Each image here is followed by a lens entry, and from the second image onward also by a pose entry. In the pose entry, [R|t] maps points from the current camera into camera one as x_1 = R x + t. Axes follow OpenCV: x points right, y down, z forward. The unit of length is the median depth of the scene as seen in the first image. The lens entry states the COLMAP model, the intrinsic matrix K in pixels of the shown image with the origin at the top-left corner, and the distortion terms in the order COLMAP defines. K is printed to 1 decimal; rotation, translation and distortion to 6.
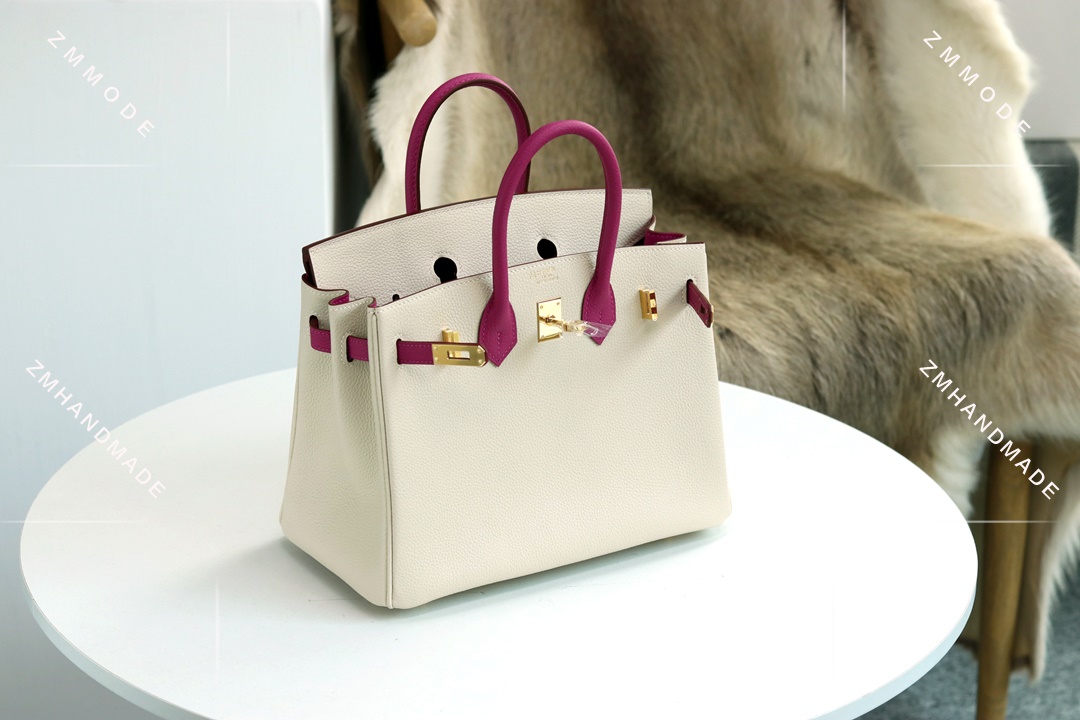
lens RADIAL K [[2481.1, 0, 543.4], [0, 2481.1, 358.0], [0, 0, 1]] dist [-0.207930, 0.000000]
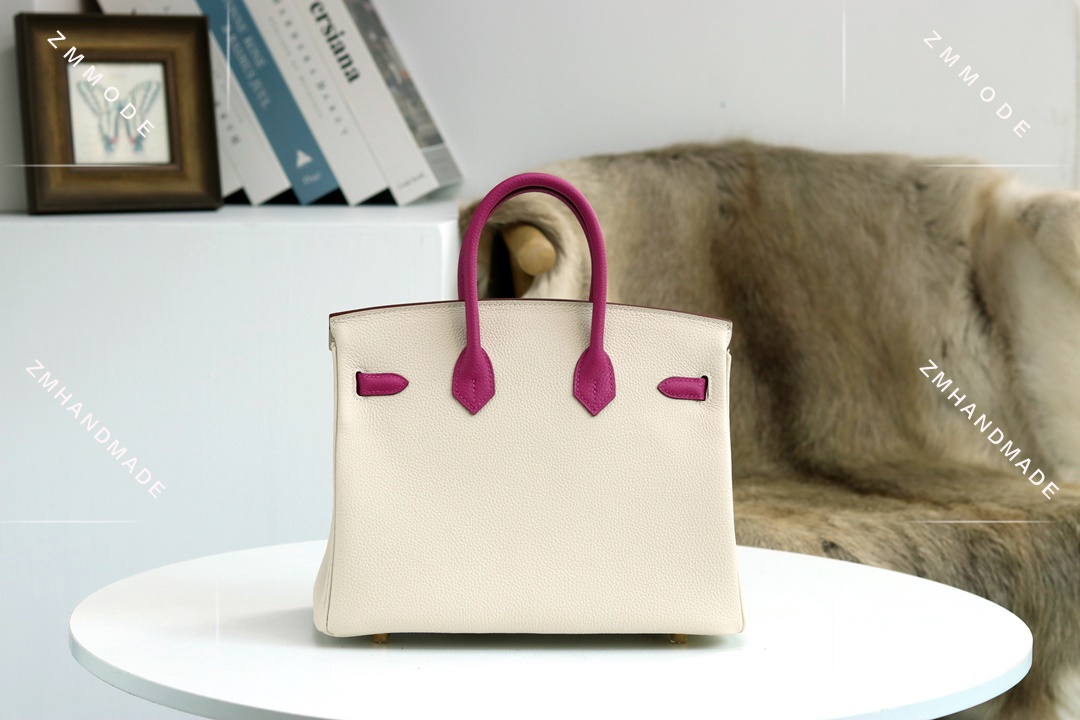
lens RADIAL K [[2481.1, 0, 540.7], [0, 2481.1, 360.5], [0, 0, 1]] dist [-0.207930, 0.000000]
pose [[0.991636, 0.003361, -0.129019, 0.073573], [-0.038888, 0.960983, -0.273861, 0.166545], [0.123065, 0.276588, 0.953076, 0.015958]]
